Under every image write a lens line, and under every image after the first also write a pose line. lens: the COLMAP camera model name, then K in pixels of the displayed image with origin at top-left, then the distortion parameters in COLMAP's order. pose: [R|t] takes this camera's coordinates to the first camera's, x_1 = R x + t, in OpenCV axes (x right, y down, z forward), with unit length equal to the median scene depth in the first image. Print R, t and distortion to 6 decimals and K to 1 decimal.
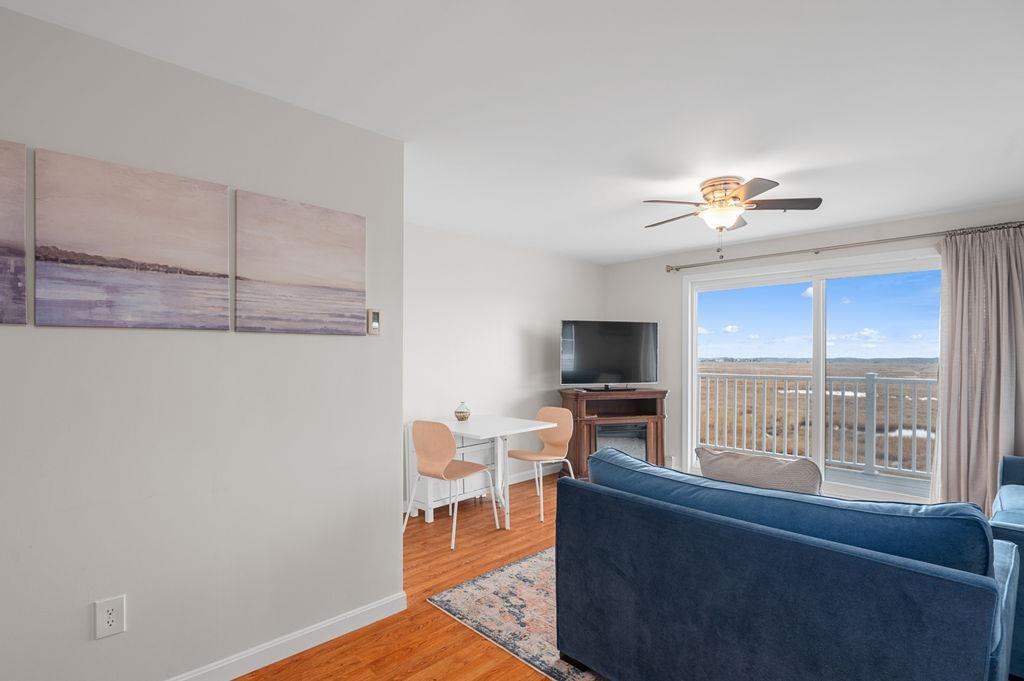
lens RADIAL K [[487.3, 0, 507.1], [0, 487.3, 364.3], [0, 0, 1]] dist [-0.013330, -0.008211]
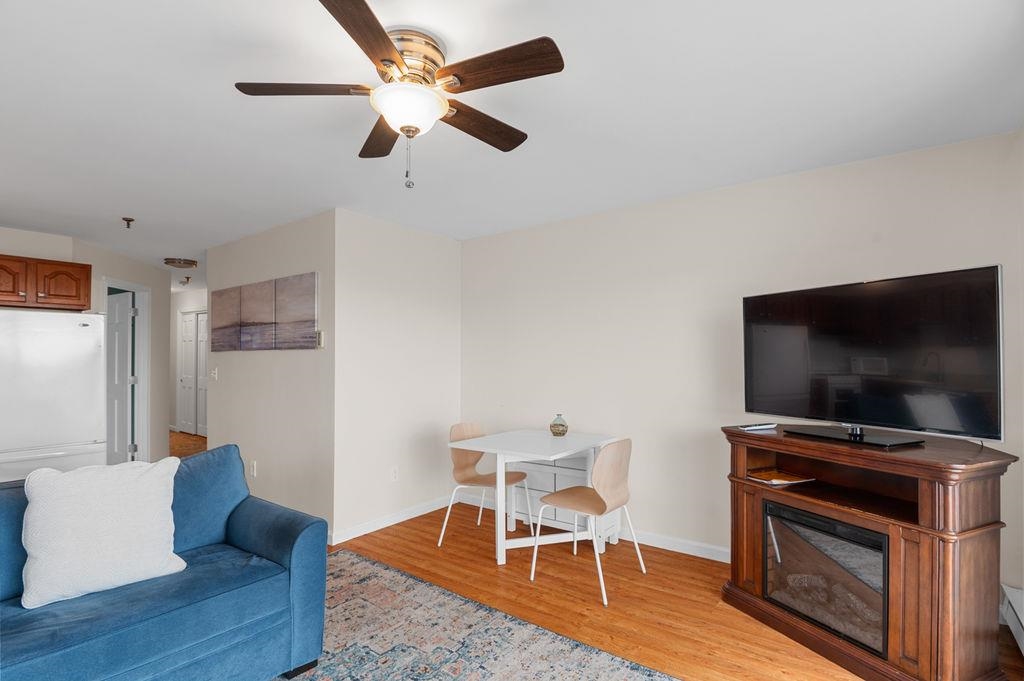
lens RADIAL K [[487.3, 0, 516.6], [0, 487.3, 351.3], [0, 0, 1]] dist [-0.013330, -0.008211]
pose [[0.160993, -0.015907, -0.986827, 0.750069], [-0.015410, 0.999708, -0.018629, -0.017786], [0.986835, 0.018206, 0.160701, 0.775663]]
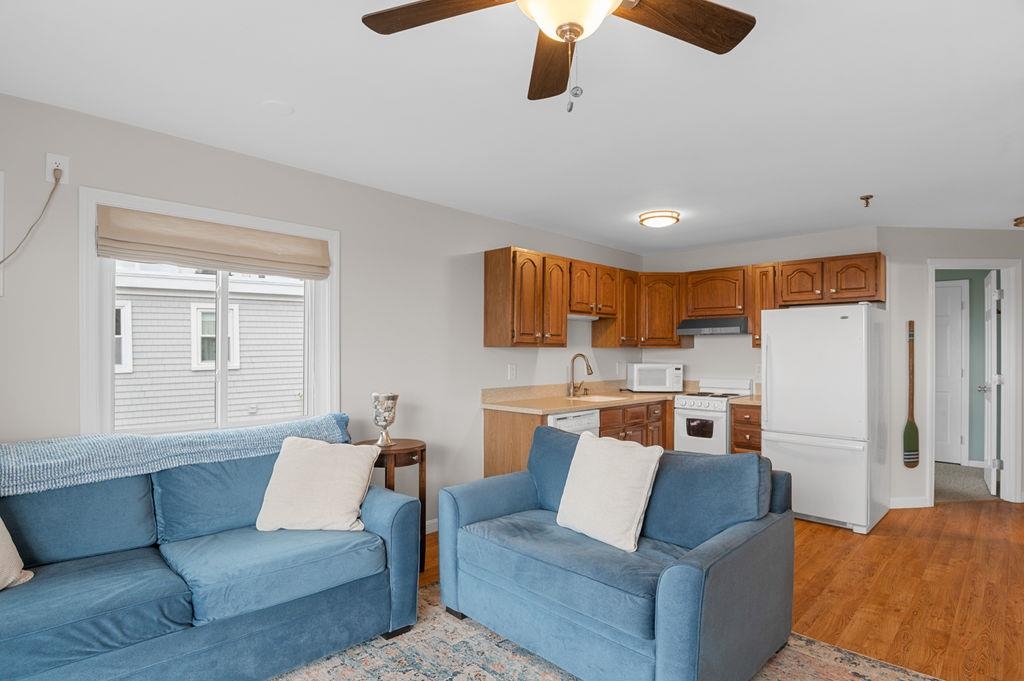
lens RADIAL K [[536.6, 0, 506.7], [0, 536.6, 347.5], [0, 0, 1]] dist [-0.018188, -0.006820]
pose [[-0.999685, -0.006942, -0.024104, 0.379284], [-0.007245, 0.999895, 0.012525, -0.023880], [0.024014, 0.012696, -0.999631, 1.072279]]
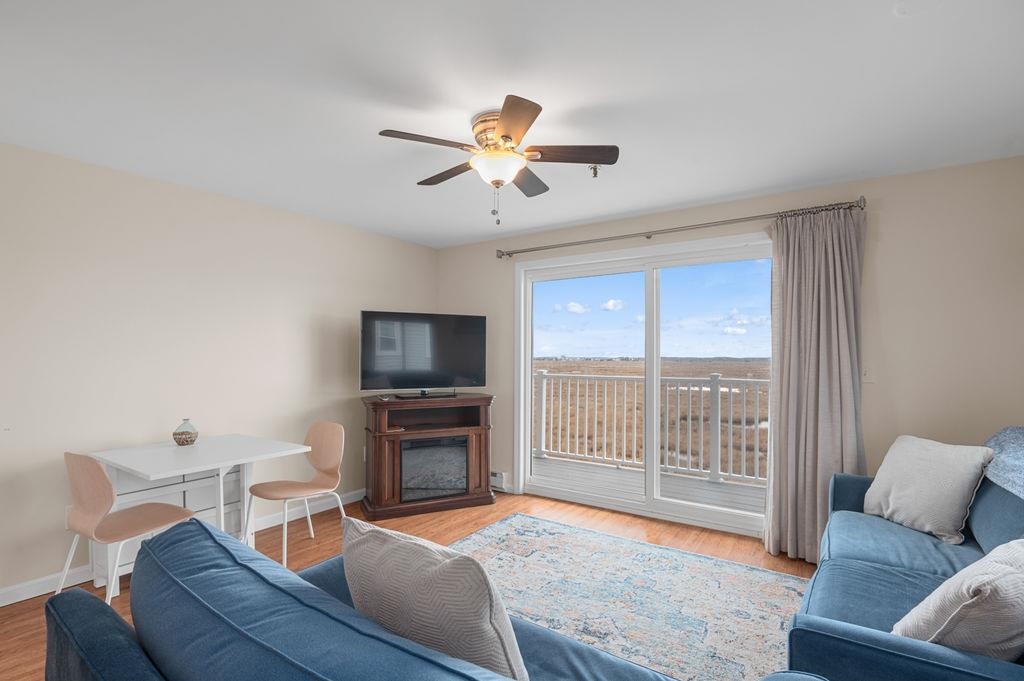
lens RADIAL K [[487.3, 0, 511.2], [0, 487.3, 358.0], [0, 0, 1]] dist [-0.013330, -0.008211]
pose [[0.980054, -0.000259, 0.198730, 0.235245], [0.002509, 0.999936, -0.011073, -0.003325], [-0.198714, 0.011351, 0.979992, 0.204208]]
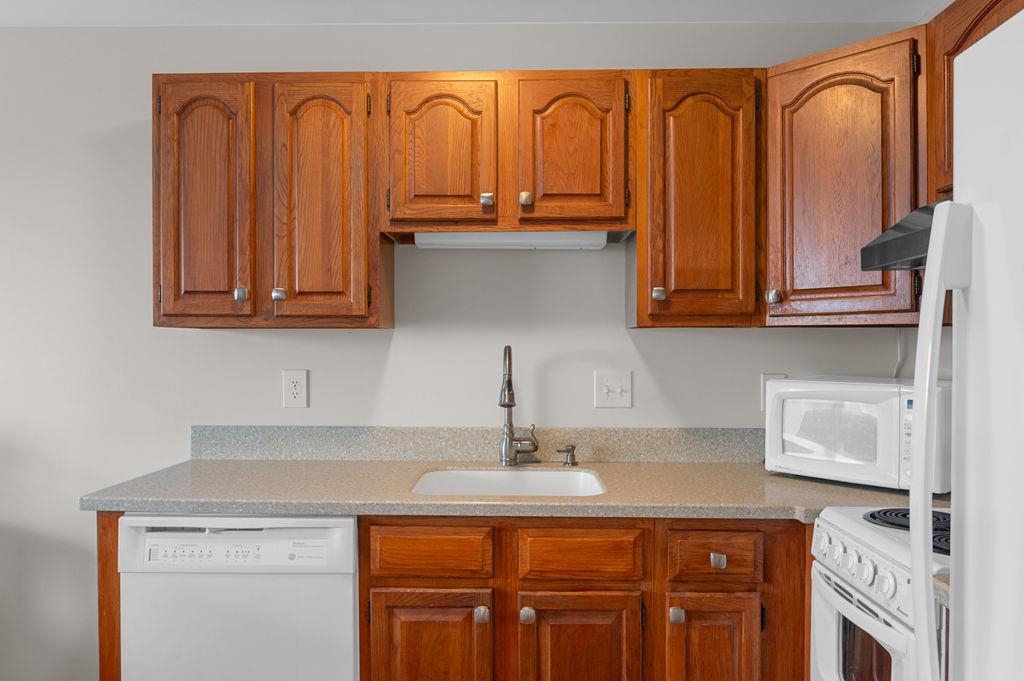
lens RADIAL K [[760.7, 0, 510.3], [0, 760.7, 345.7], [0, 0, 1]] dist [-0.003767, -0.008179]
pose [[-0.698249, -0.007998, 0.715810, -0.233671], [0.009102, 0.999758, 0.020050, -0.007464], [-0.715797, 0.020515, -0.698007, 0.290660]]
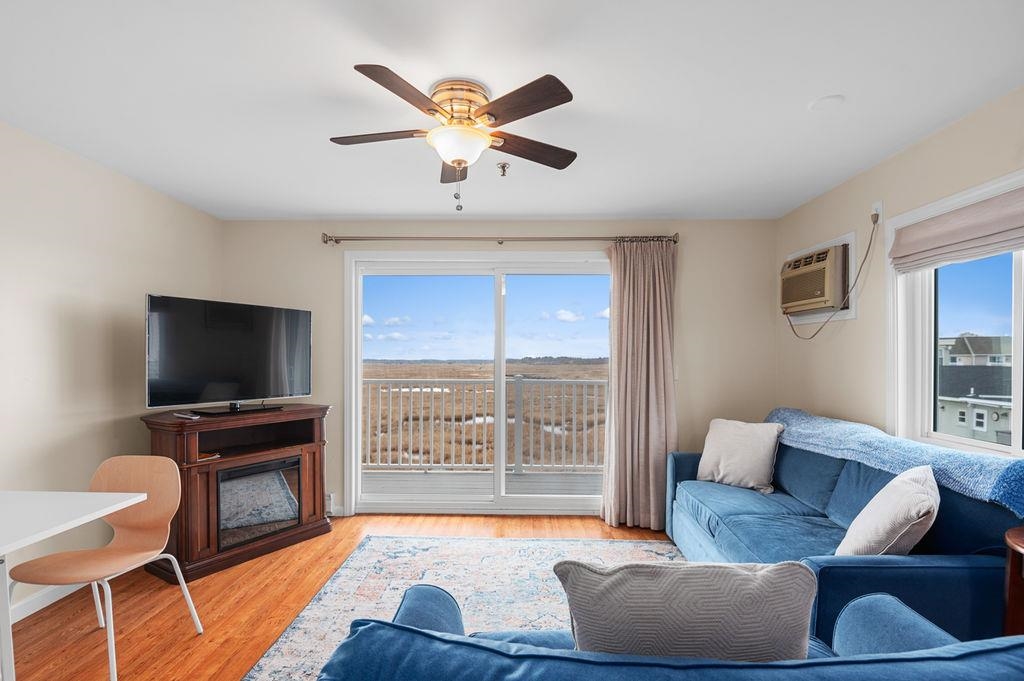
lens RADIAL K [[487.3, 0, 518.8], [0, 487.3, 363.7], [0, 0, 1]] dist [-0.013330, -0.008211]
pose [[0.703510, -0.004462, 0.710672, 0.019407], [0.007904, 0.999968, -0.001546, -0.007590], [-0.710642, 0.006705, 0.703522, 0.353212]]
